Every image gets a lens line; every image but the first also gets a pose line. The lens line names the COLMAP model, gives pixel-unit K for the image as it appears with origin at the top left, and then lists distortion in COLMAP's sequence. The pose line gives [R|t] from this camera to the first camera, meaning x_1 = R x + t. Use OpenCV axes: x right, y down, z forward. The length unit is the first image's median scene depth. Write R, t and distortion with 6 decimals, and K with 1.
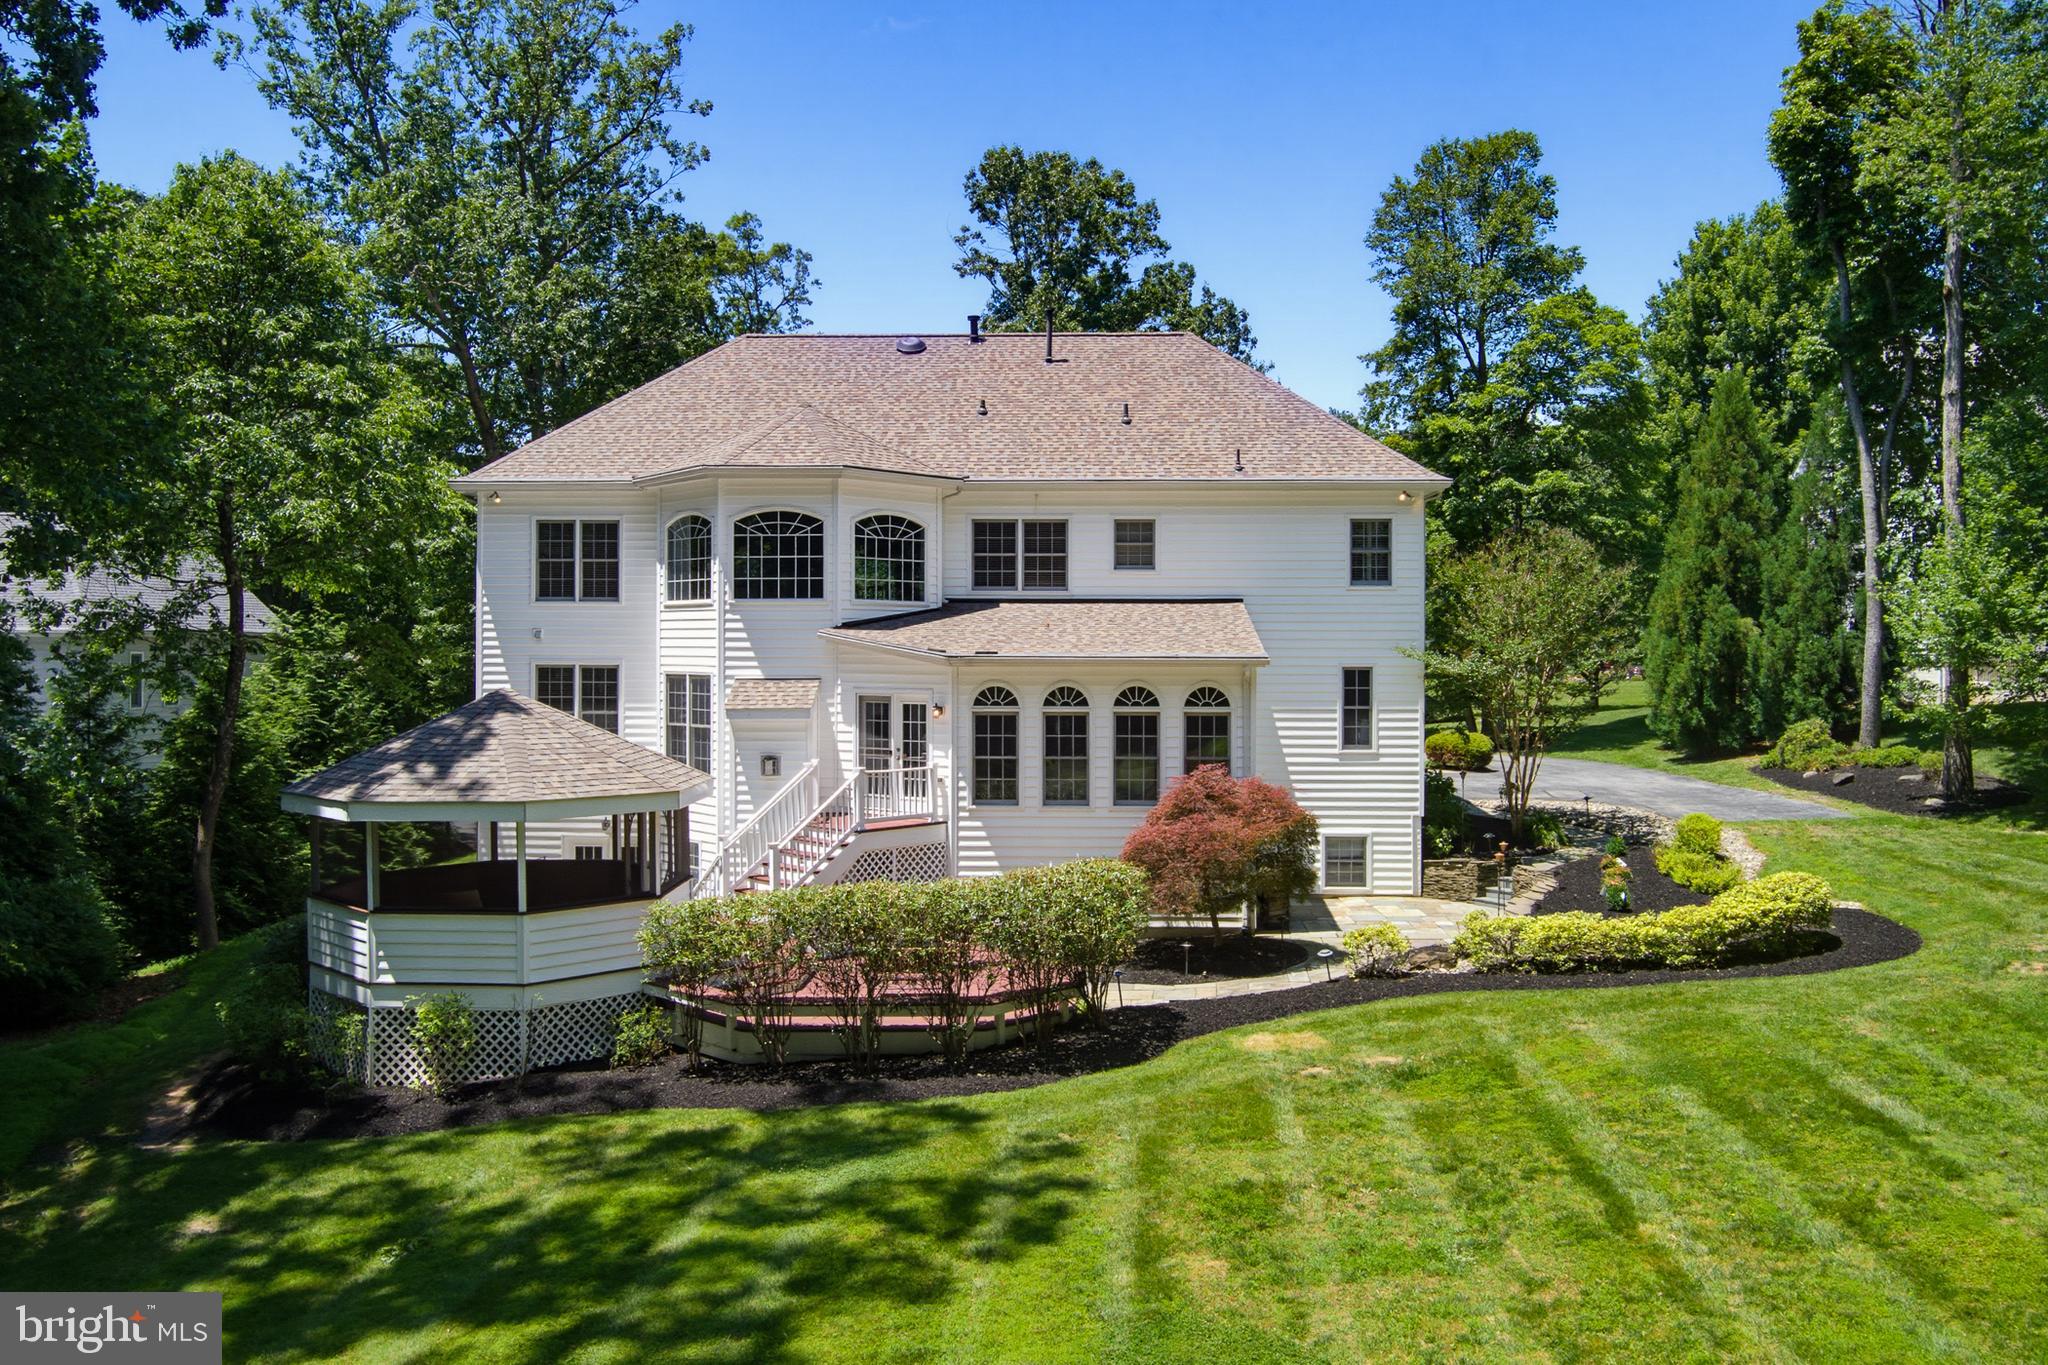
lens RADIAL K [[1629.2, 0, 974.1], [0, 1629.2, 684.7], [0, 0, 1]] dist [-0.078054, 0.045424]
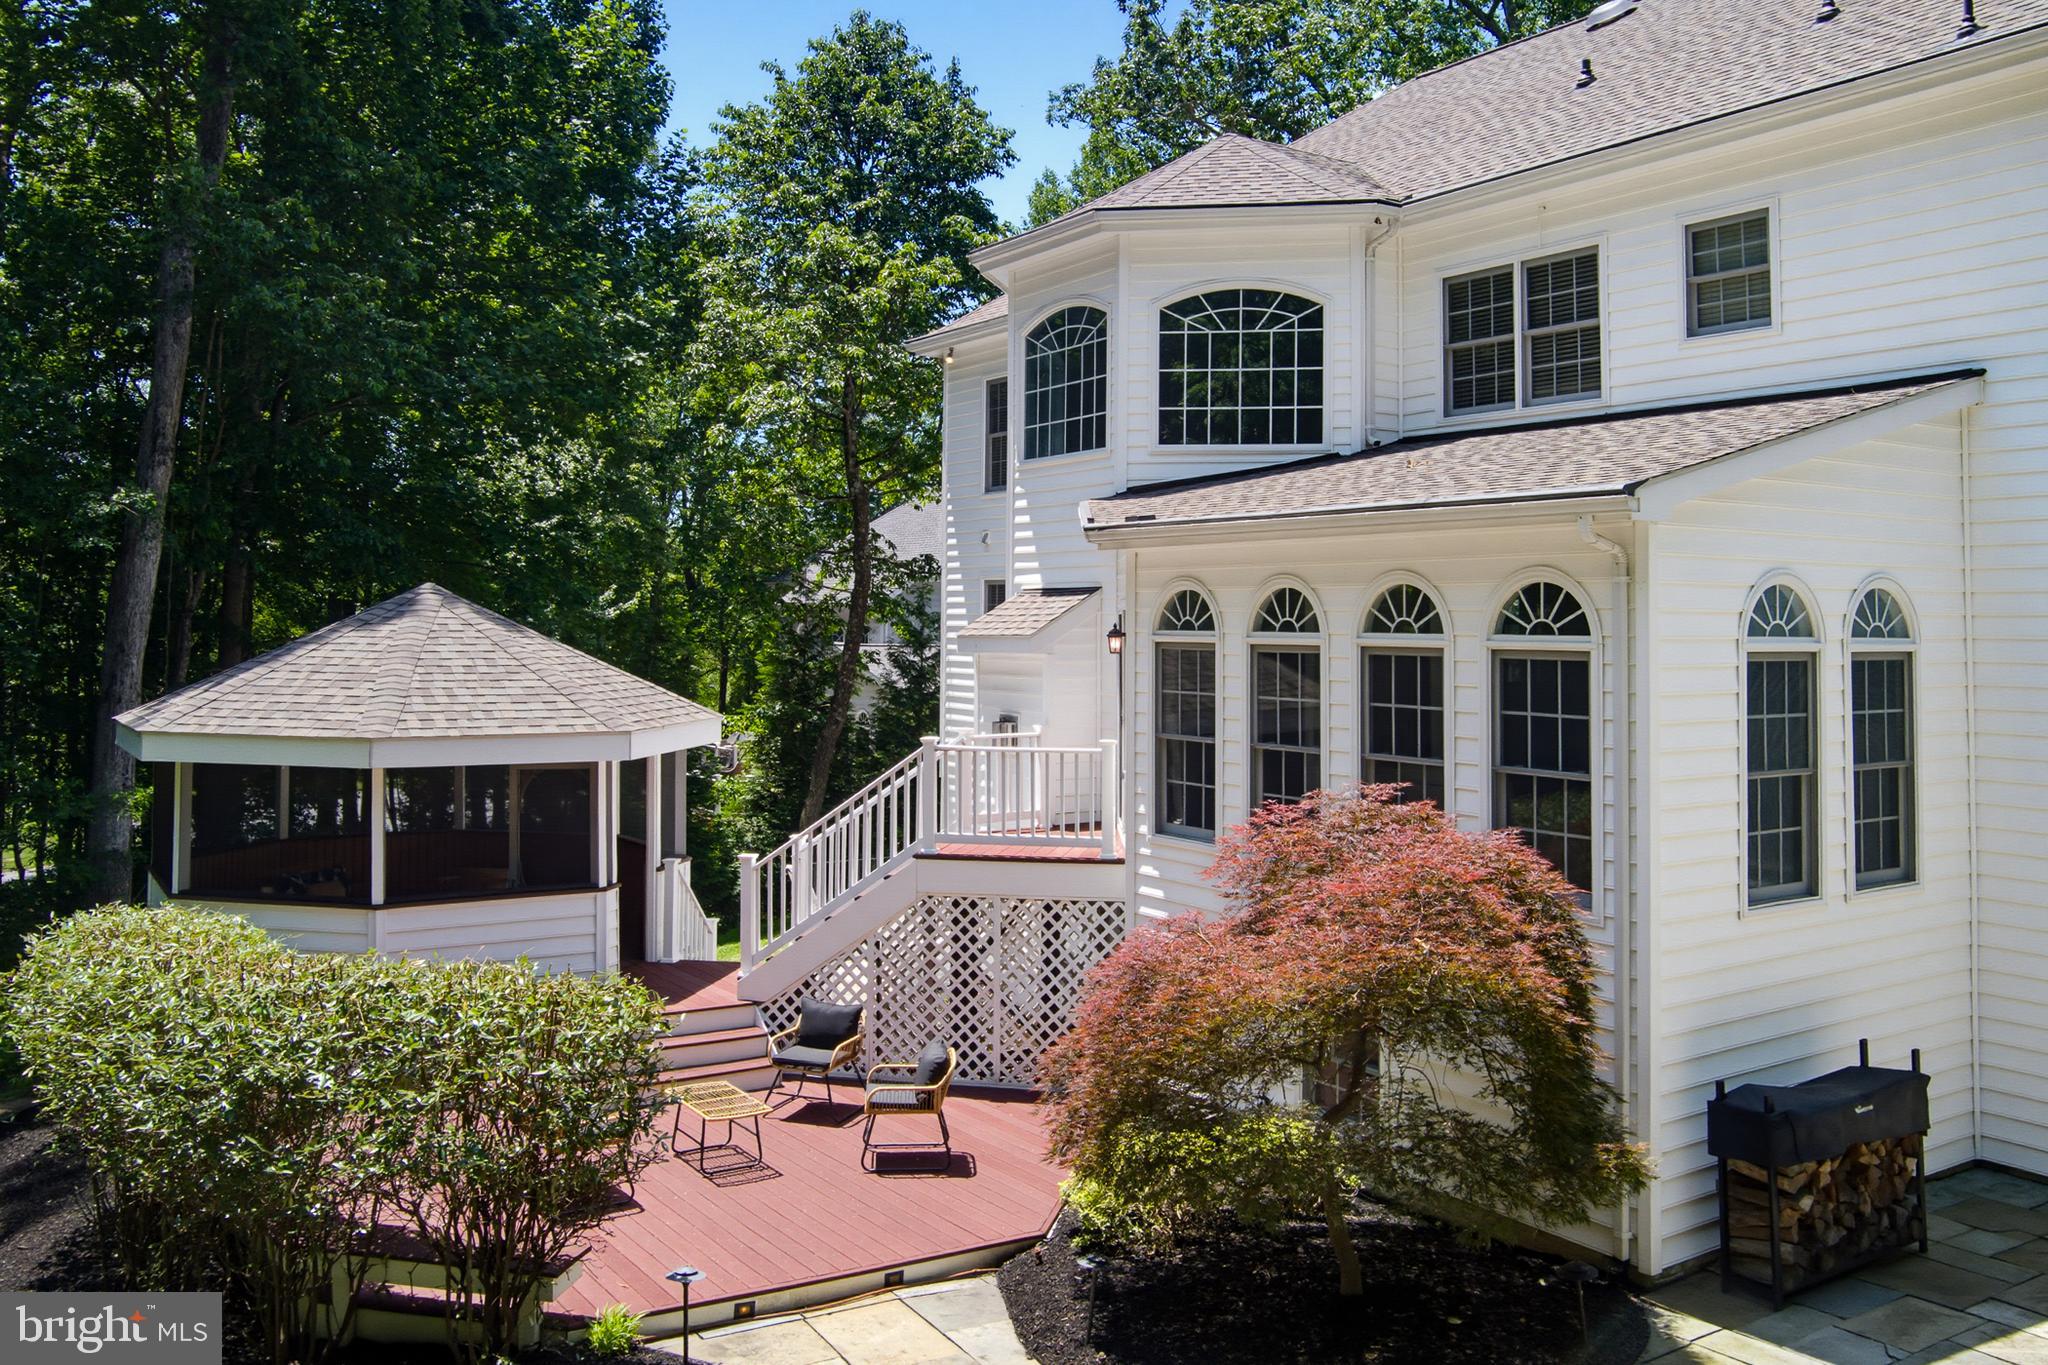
lens RADIAL K [[1629.2, 0, 1014.1], [0, 1629.2, 584.6], [0, 0, 1]] dist [-0.078054, 0.045424]
pose [[0.593013, -0.016613, -0.805021, 0.330237], [-0.022603, 0.999050, -0.037267, 0.016395], [0.804875, 0.040296, 0.592074, 0.603785]]
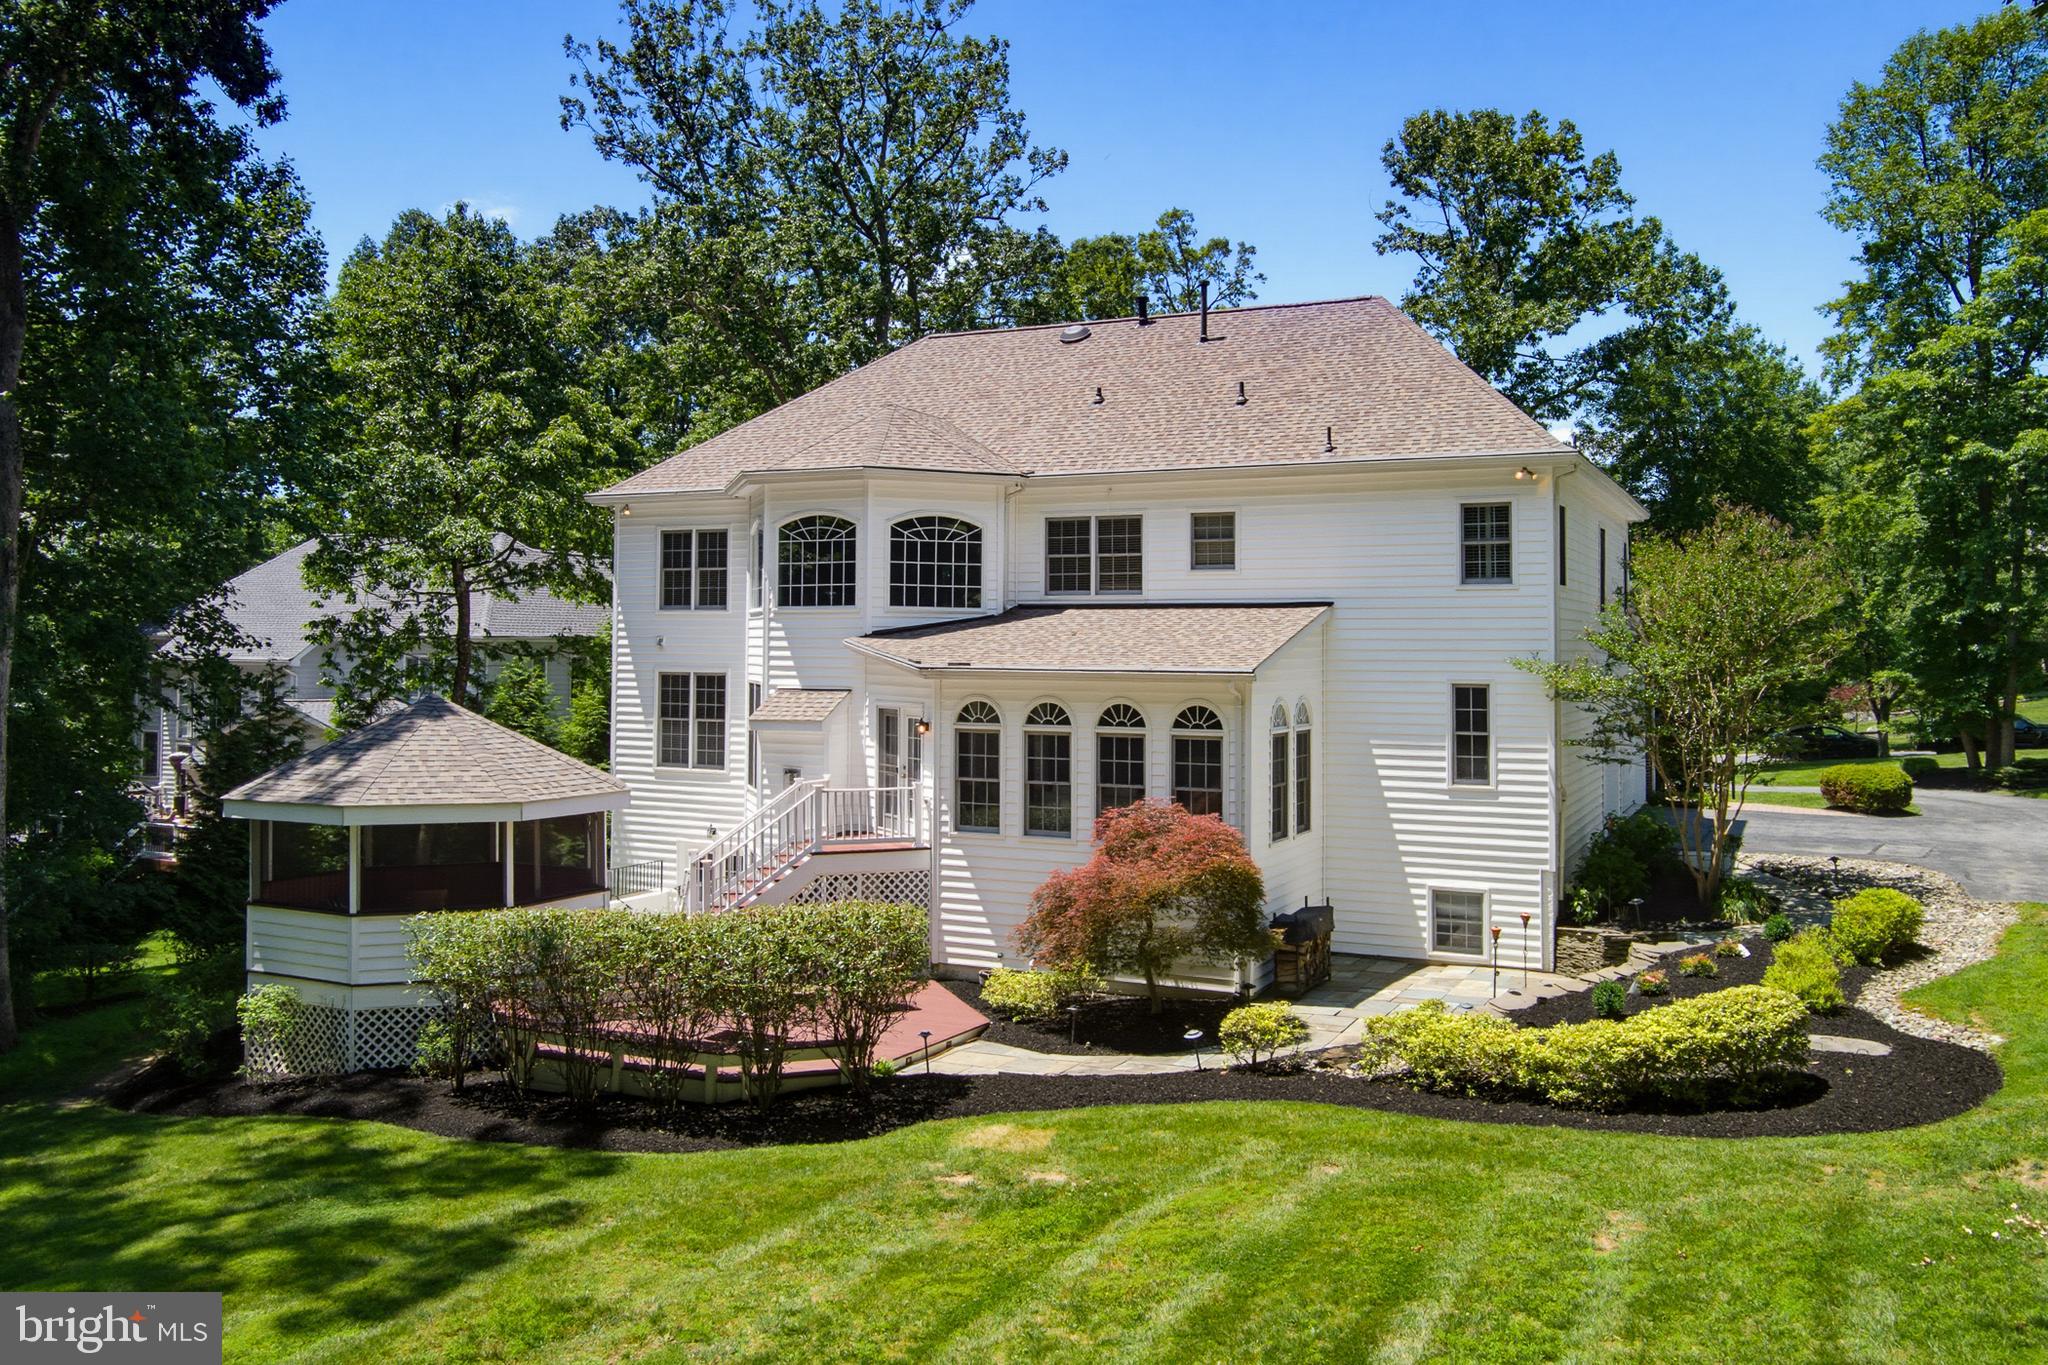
lens RADIAL K [[1629.2, 0, 967.8], [0, 1629.2, 613.6], [0, 0, 1]] dist [-0.078054, 0.045424]
pose [[0.909464, -0.005648, -0.415744, 0.345085], [-0.013455, 0.998984, -0.043006, -0.007700], [0.415565, 0.044706, 0.908464, 0.152718]]
